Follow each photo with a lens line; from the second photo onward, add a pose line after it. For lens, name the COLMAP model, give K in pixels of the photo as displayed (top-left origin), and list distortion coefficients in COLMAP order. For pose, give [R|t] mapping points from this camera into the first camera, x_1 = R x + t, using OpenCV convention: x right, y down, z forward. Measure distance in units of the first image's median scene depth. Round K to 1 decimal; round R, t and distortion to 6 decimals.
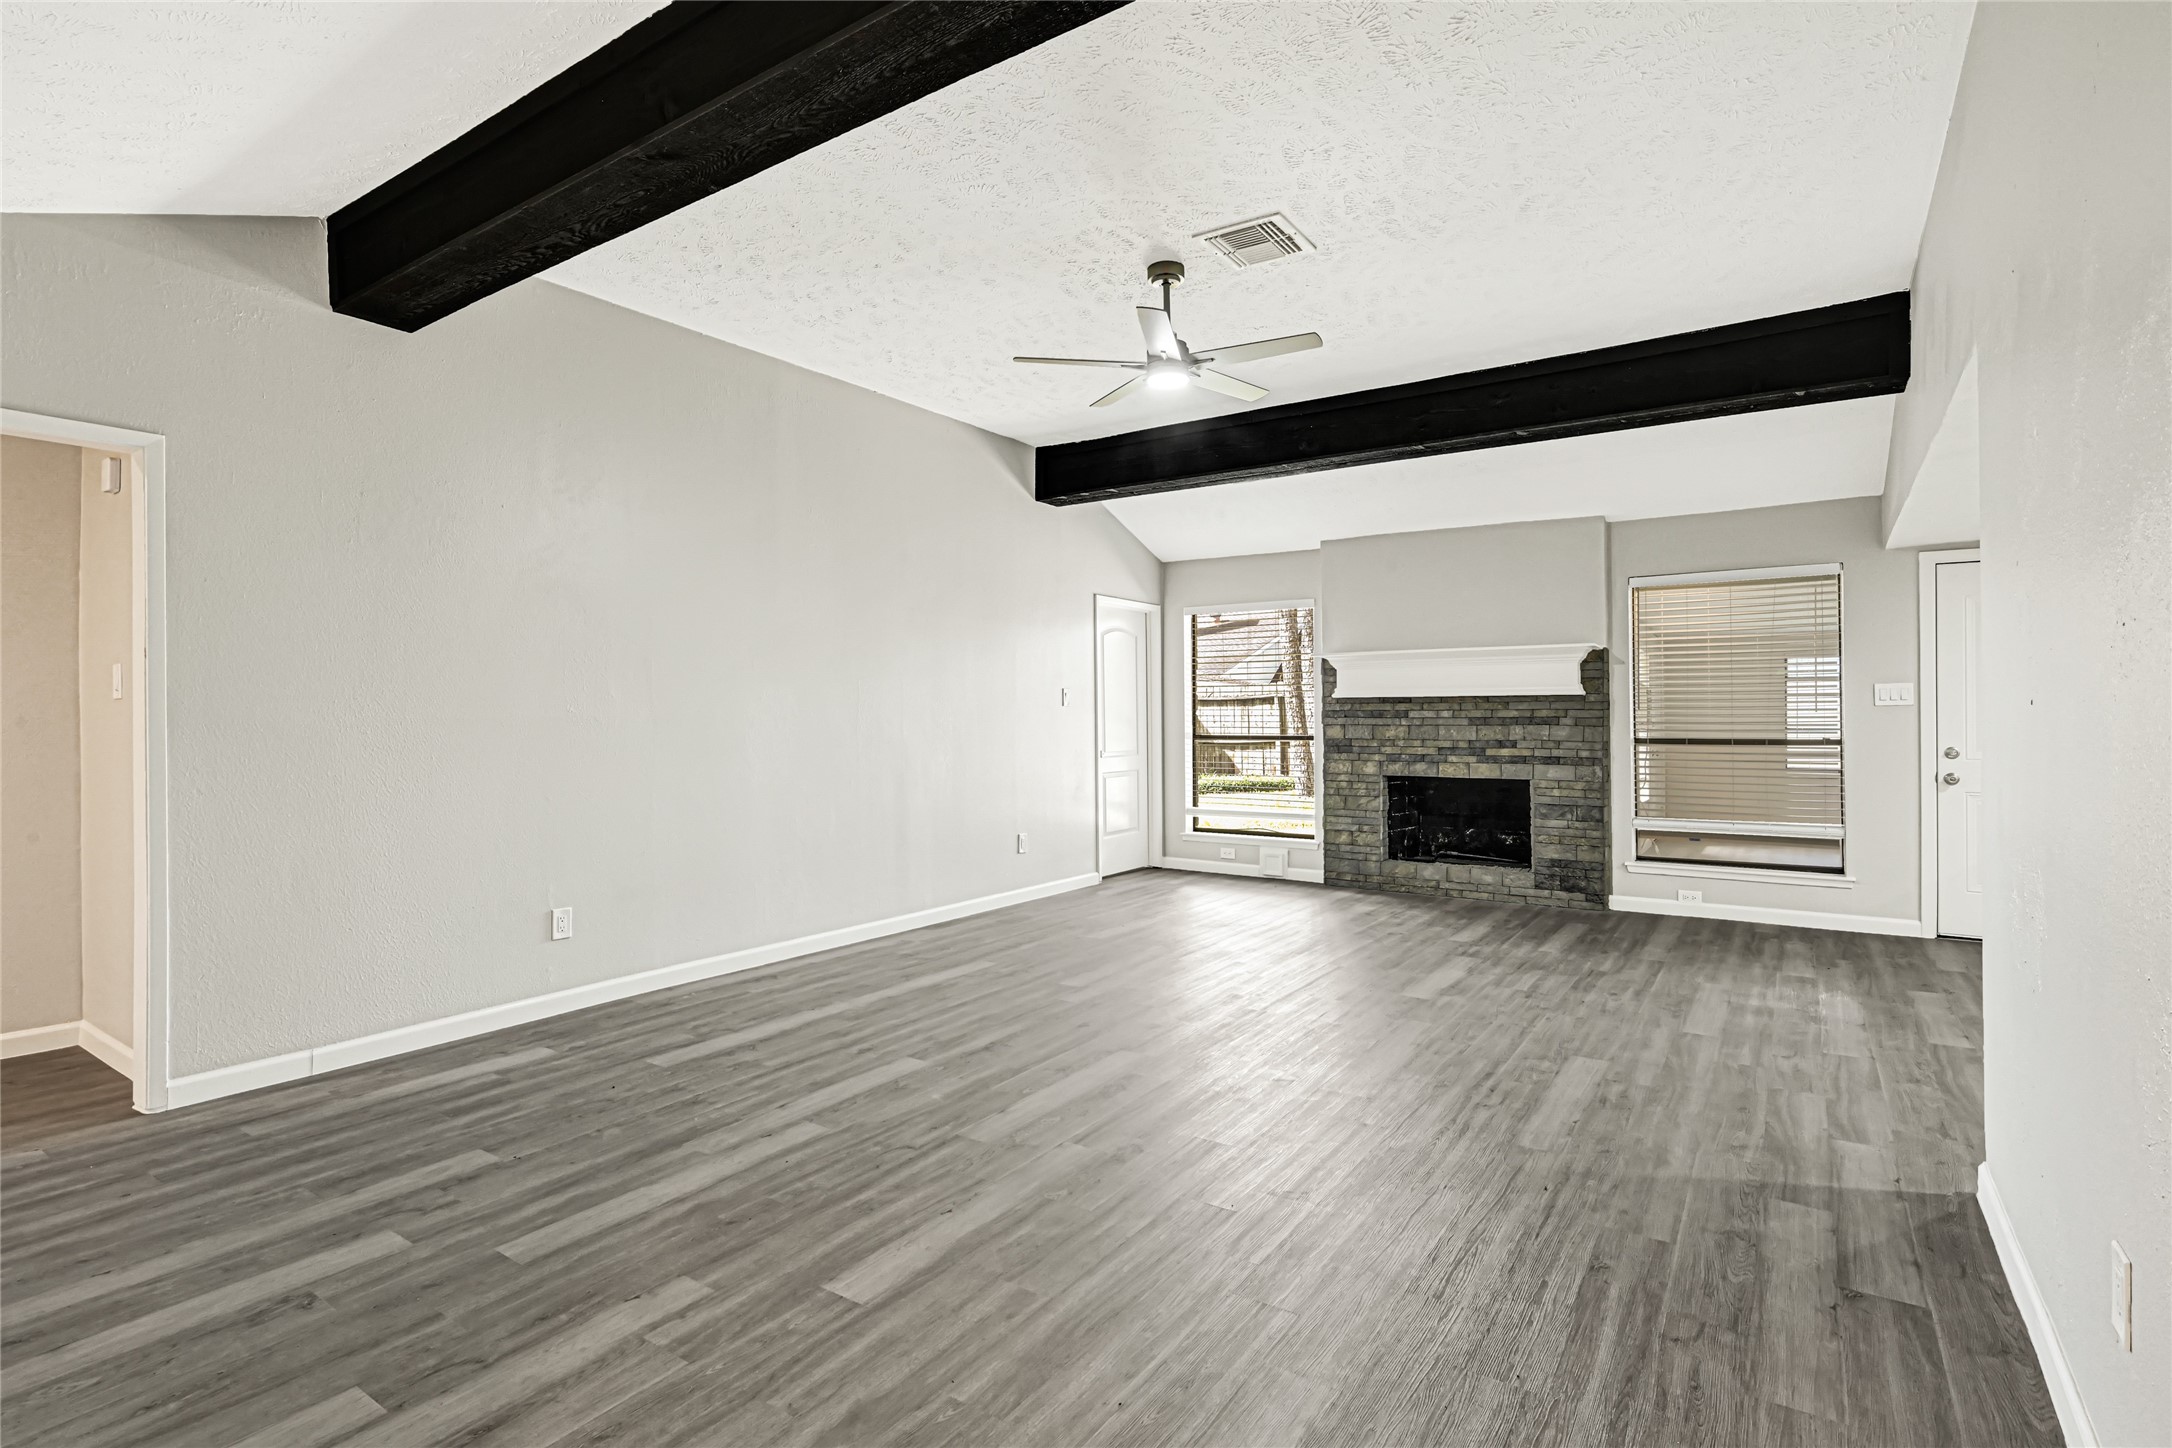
lens RADIAL K [[1047.6, 0, 1087.9], [0, 1047.6, 714.2], [0, 0, 1]] dist [0.001256, 0.000099]
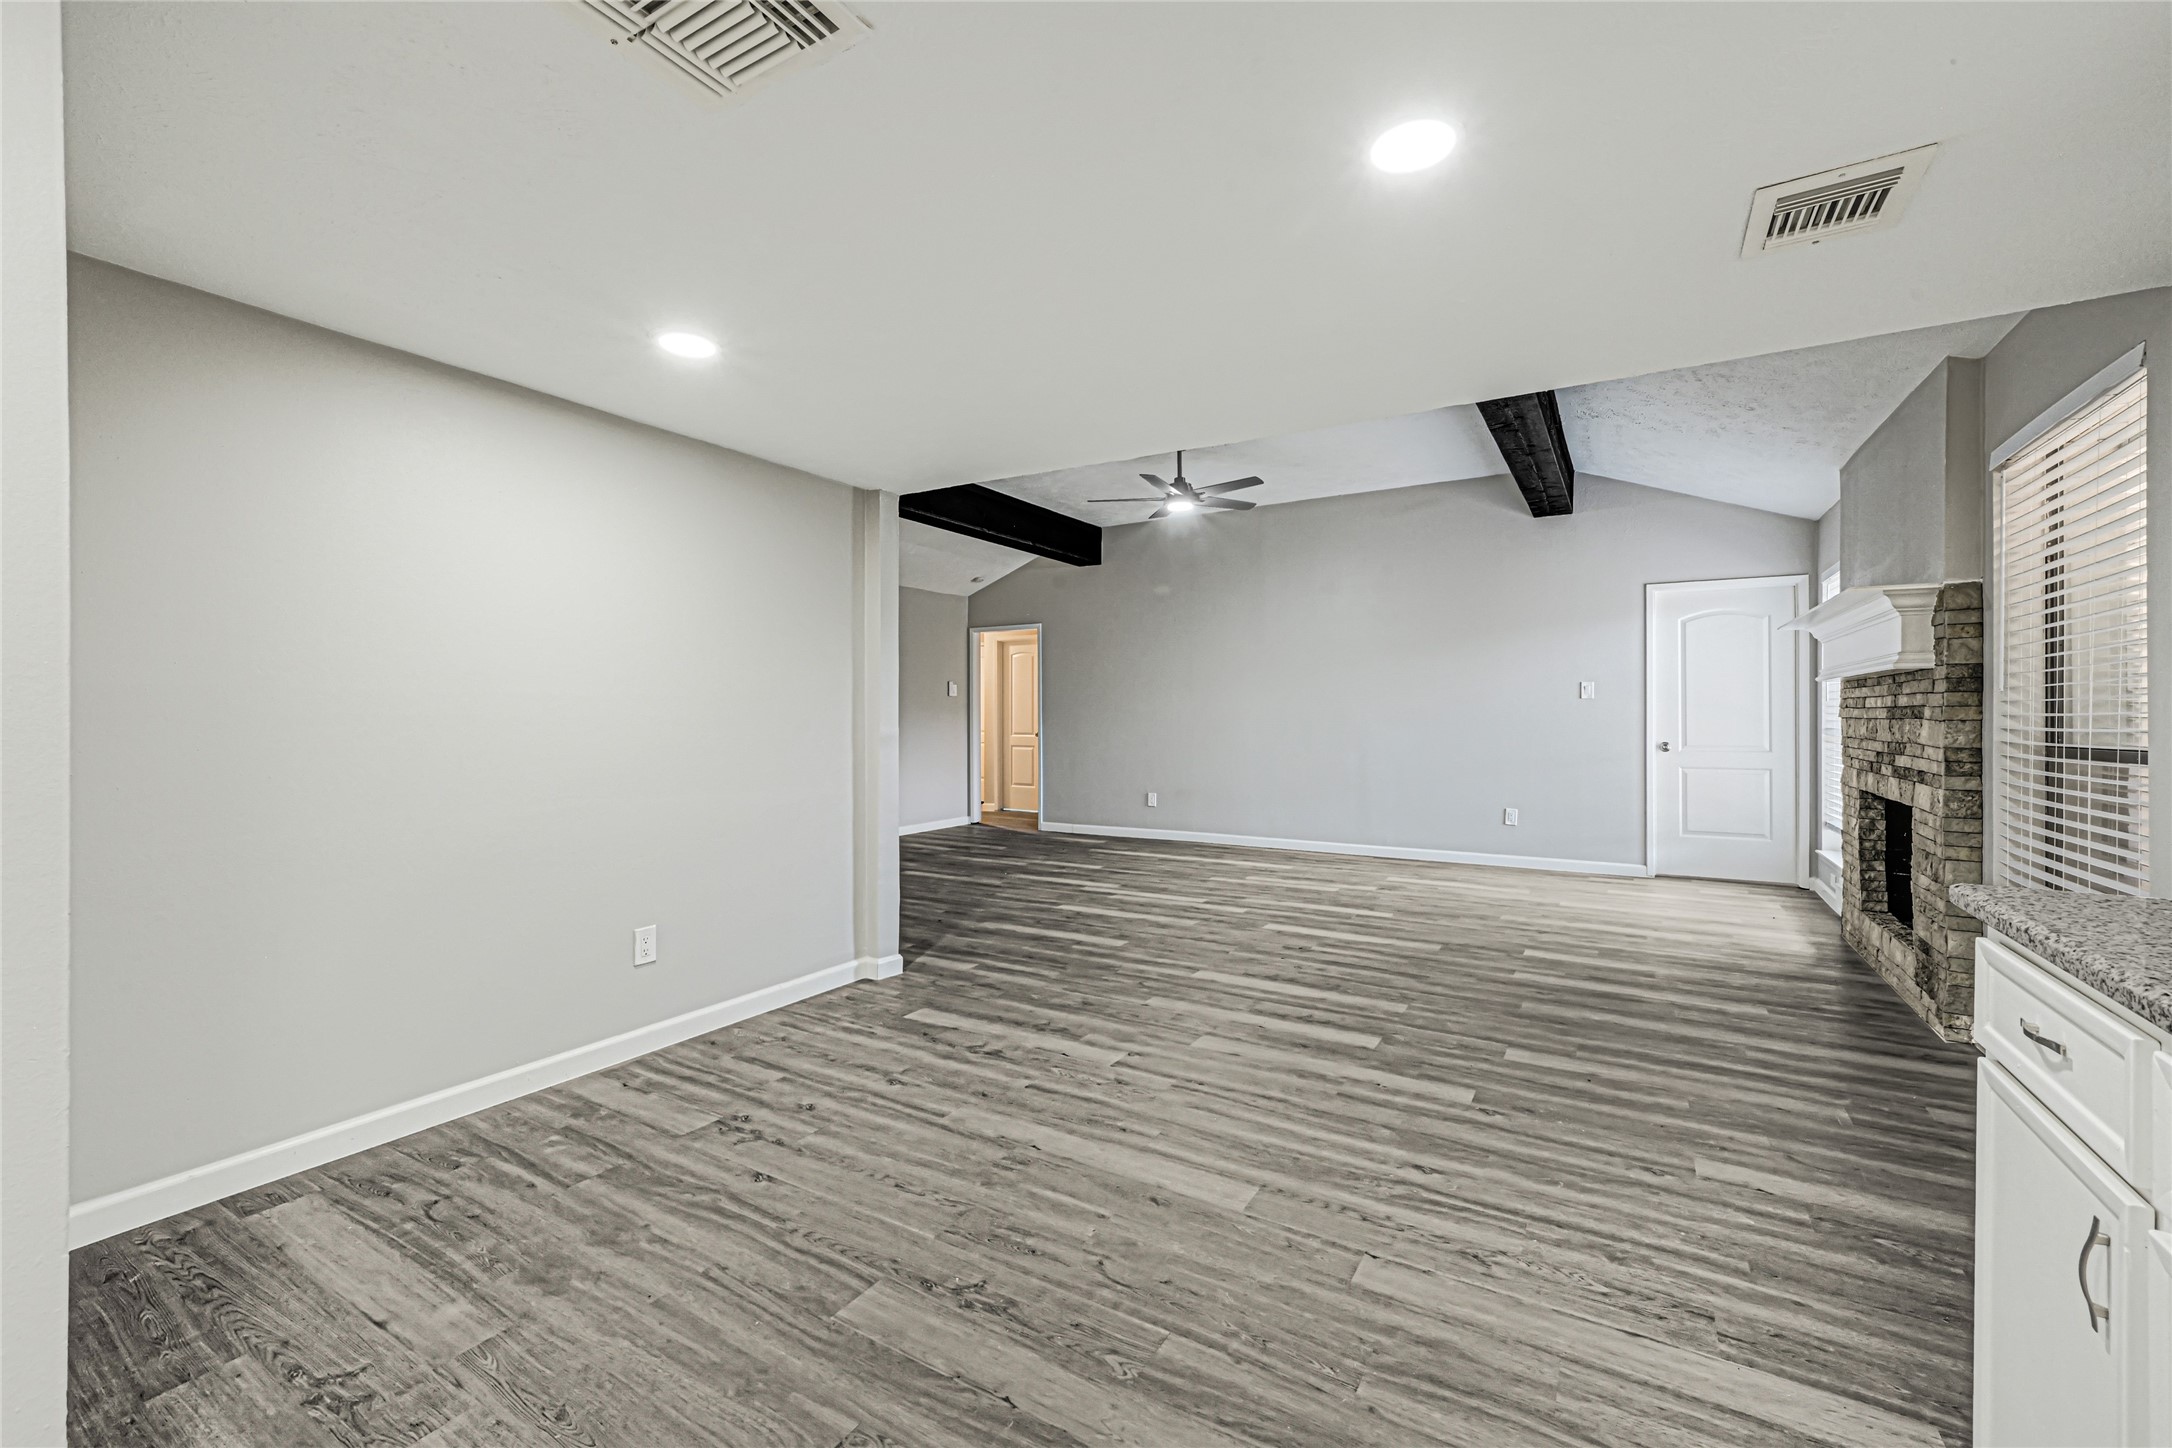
lens RADIAL K [[889.7, 0, 1084.9], [0, 889.7, 717.7], [0, 0, 1]] dist [0.001850, 0.000268]
pose [[0.047477, 0.006408, -0.998852, 0.908689], [0.001096, 0.999978, 0.006467, 0.005438], [0.998872, -0.001401, 0.047469, 0.474097]]
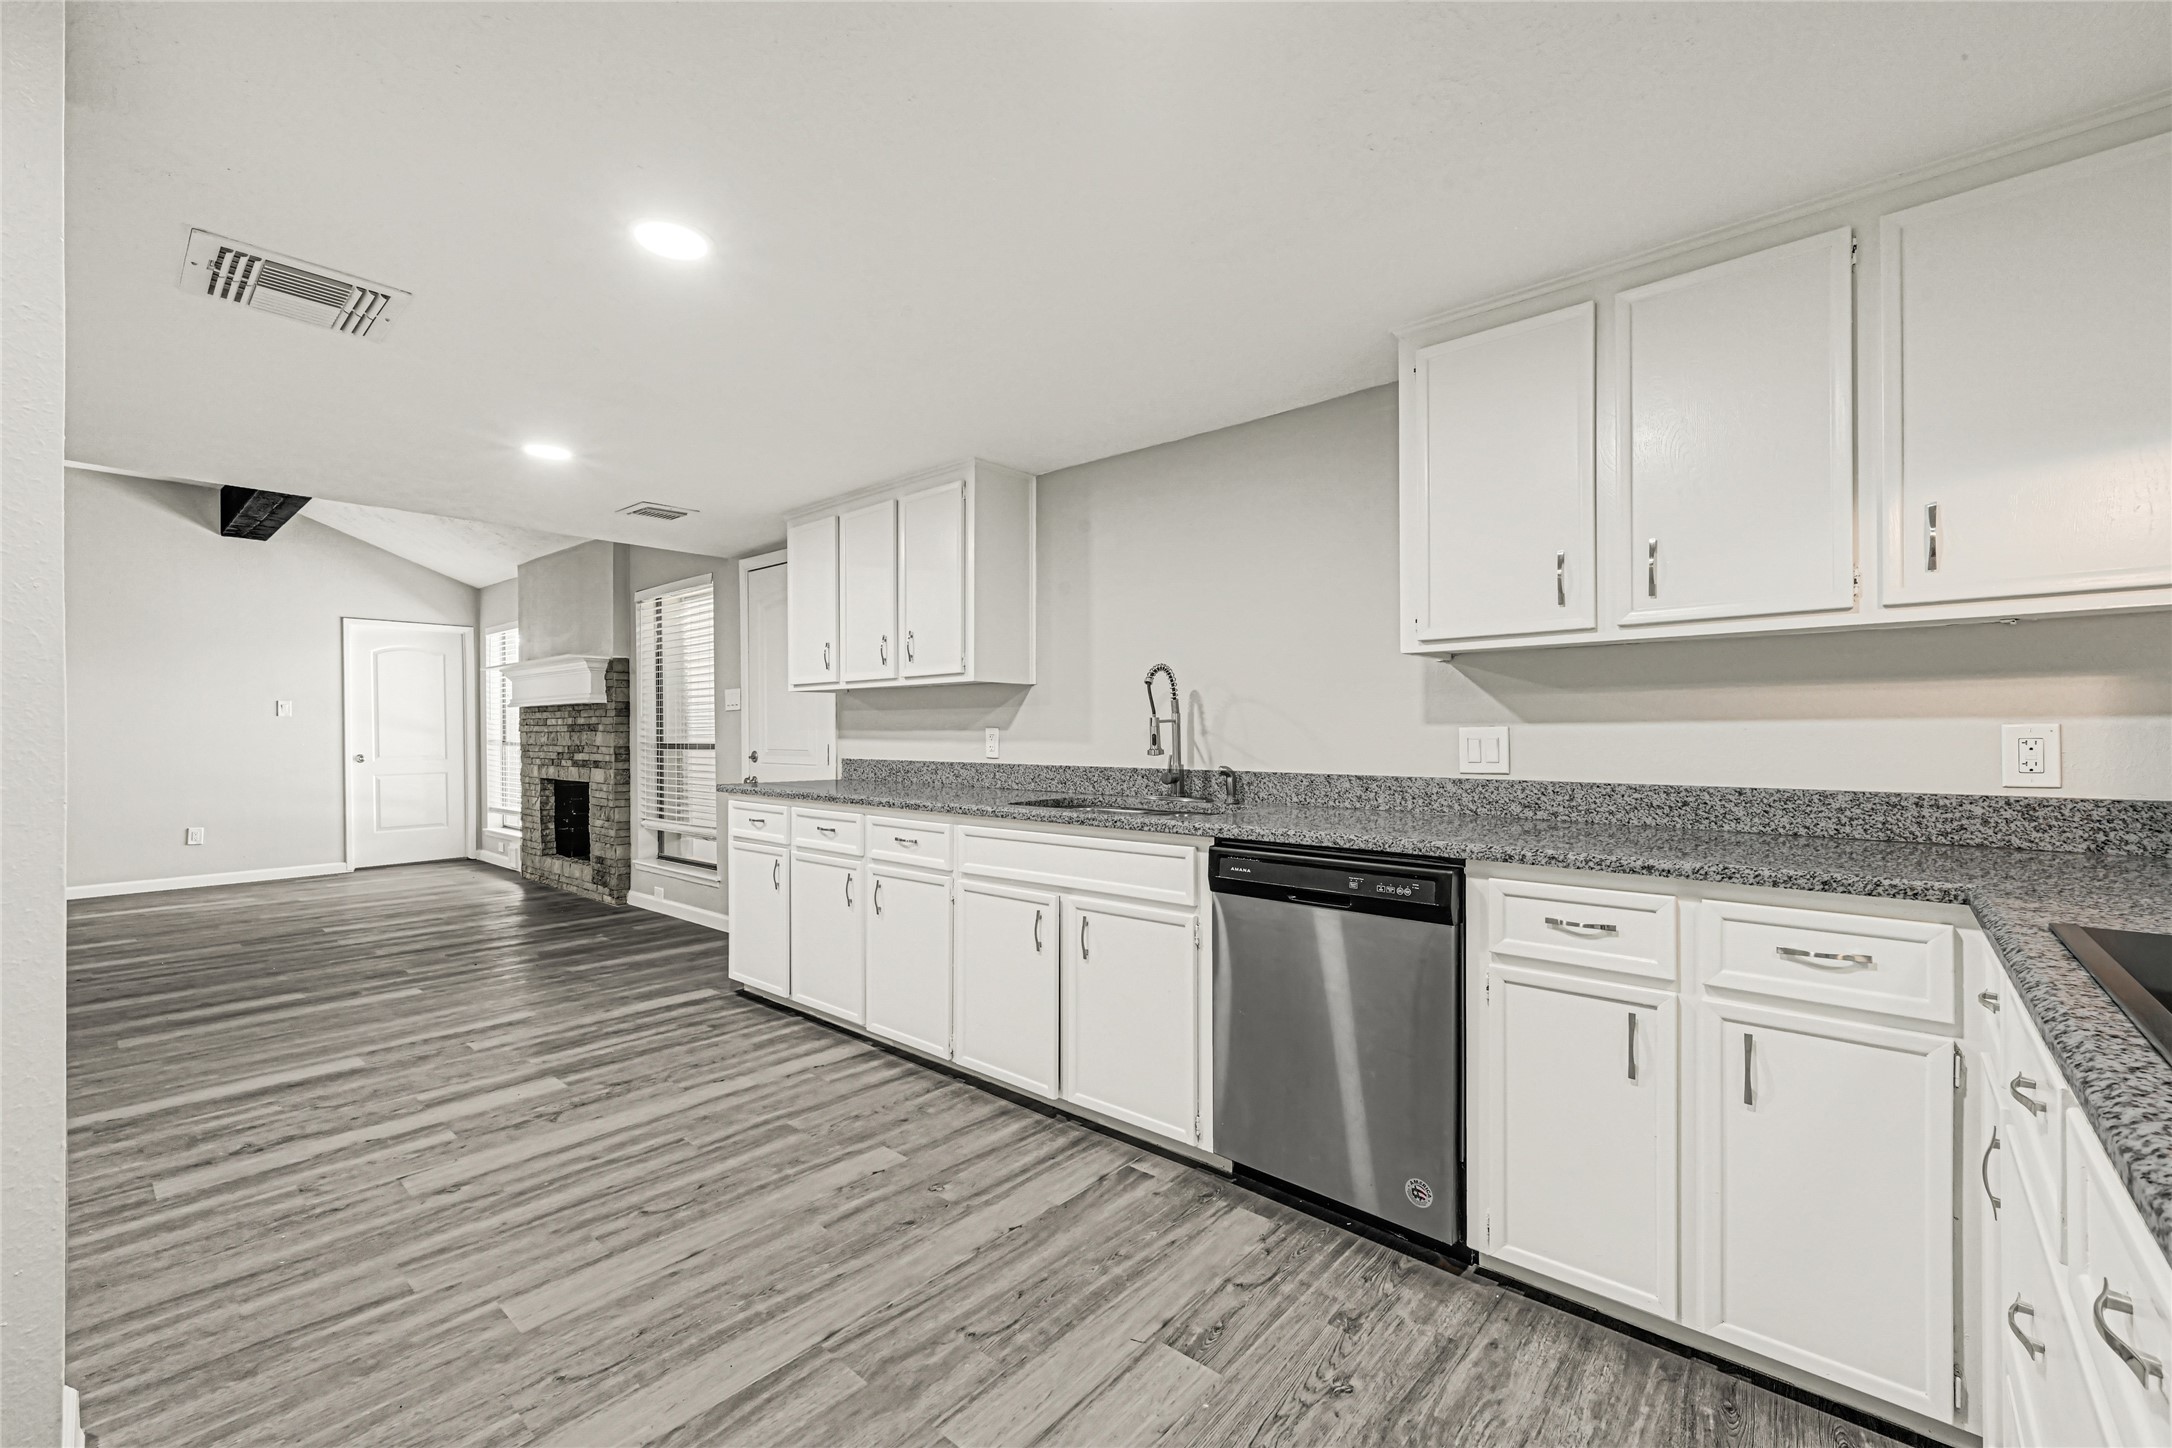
lens RADIAL K [[895.2, 0, 1087.7], [0, 895.2, 735.9], [0, 0, 1]] dist [0.001112, -0.000005]
pose [[0.992609, -0.000520, -0.121358, 1.020919], [0.001411, 0.999973, 0.007257, 0.008650], [0.121351, -0.007374, 0.992582, 0.146654]]
